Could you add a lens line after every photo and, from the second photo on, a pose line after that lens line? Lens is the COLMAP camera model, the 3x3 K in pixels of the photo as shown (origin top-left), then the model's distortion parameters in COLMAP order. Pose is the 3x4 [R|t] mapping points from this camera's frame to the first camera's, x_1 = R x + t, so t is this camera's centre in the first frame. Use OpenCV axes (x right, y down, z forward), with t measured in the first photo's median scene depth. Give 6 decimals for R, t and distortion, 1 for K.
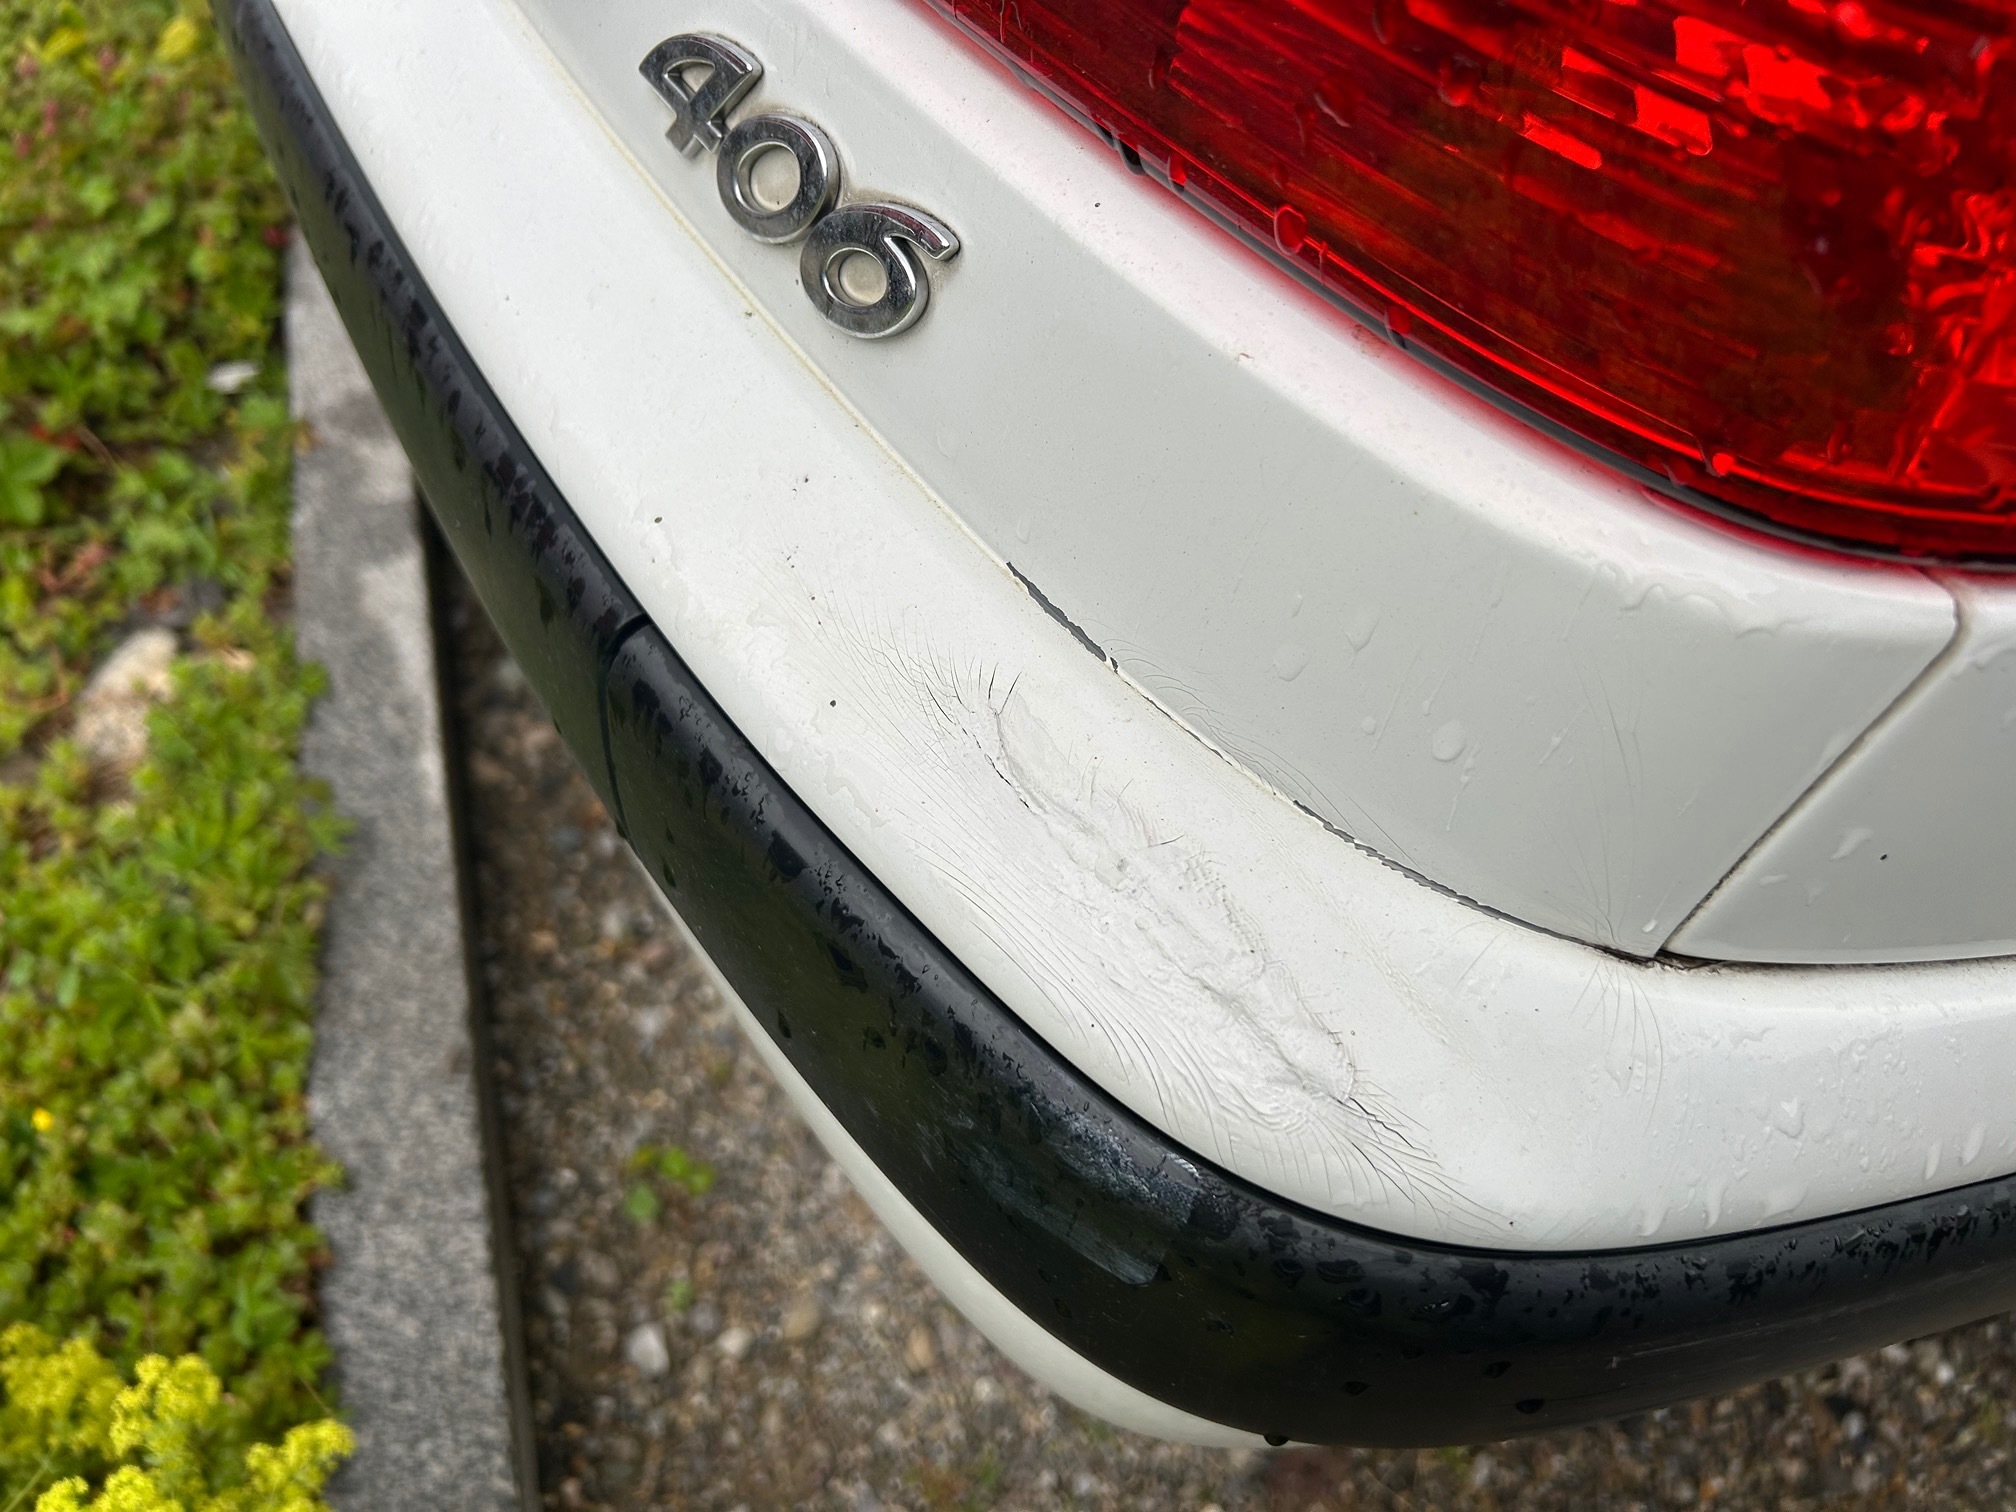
lens RADIAL K [[1542.8, 0, 1006.7], [0, 1542.8, 773.0], [0, 0, 1]] dist [0.037422, -0.058020]
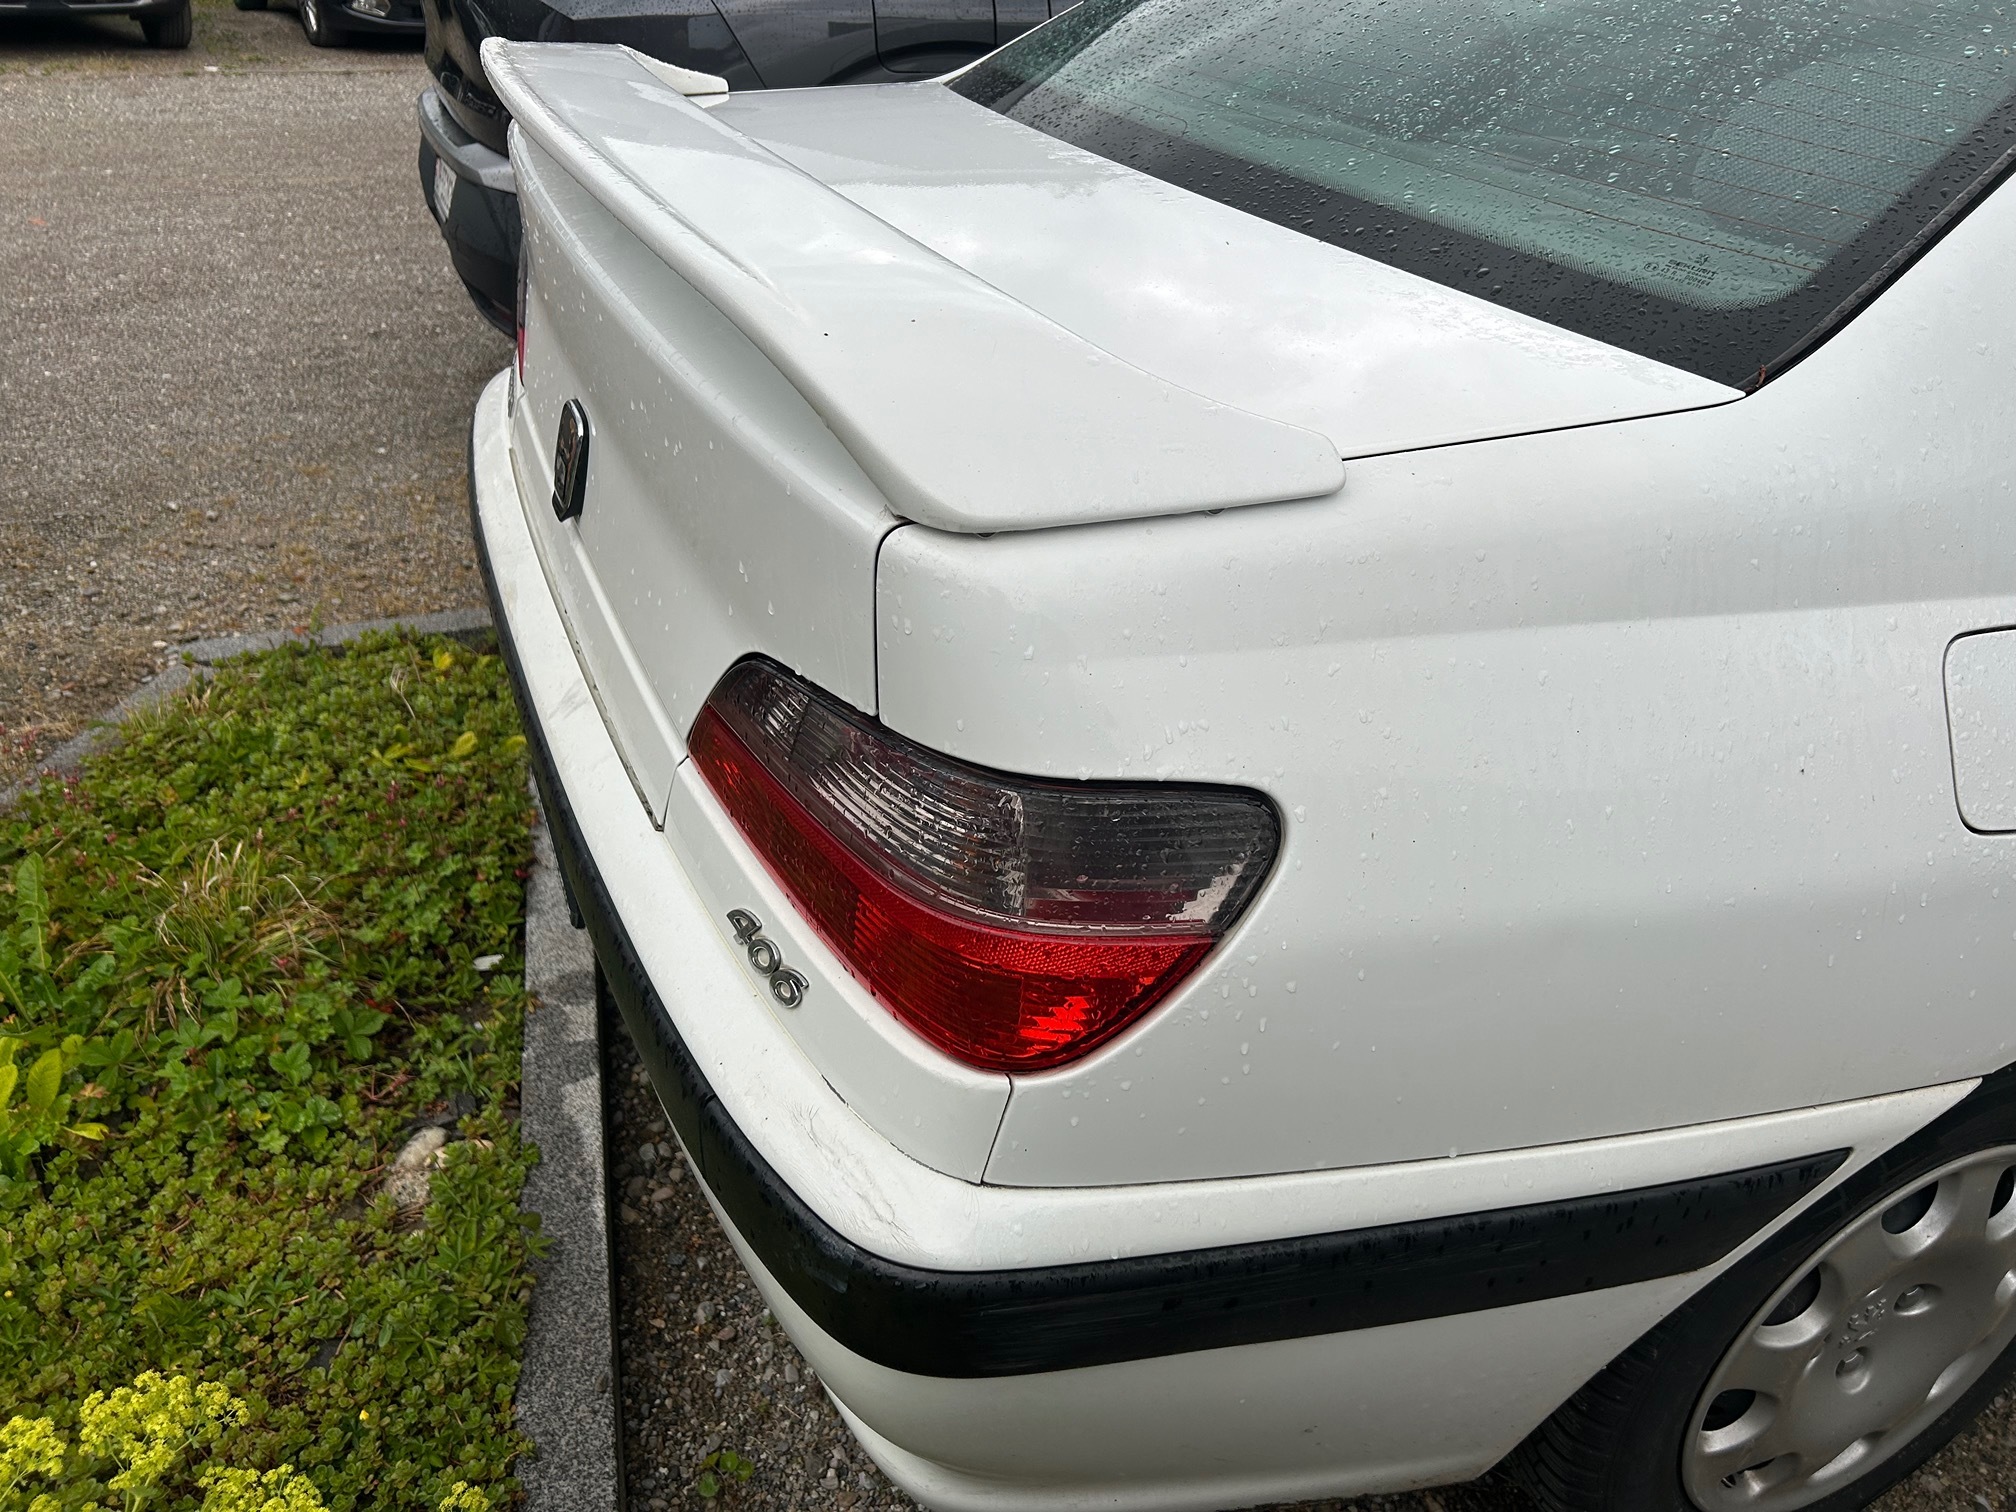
lens RADIAL K [[1542.8, 0, 1027.2], [0, 1542.8, 756.8], [0, 0, 1]] dist [0.037422, -0.058020]
pose [[0.998008, -0.026032, -0.057468, 0.186422], [0.005538, 0.943534, -0.331229, 0.092133], [0.062845, 0.330251, 0.941799, -0.670128]]
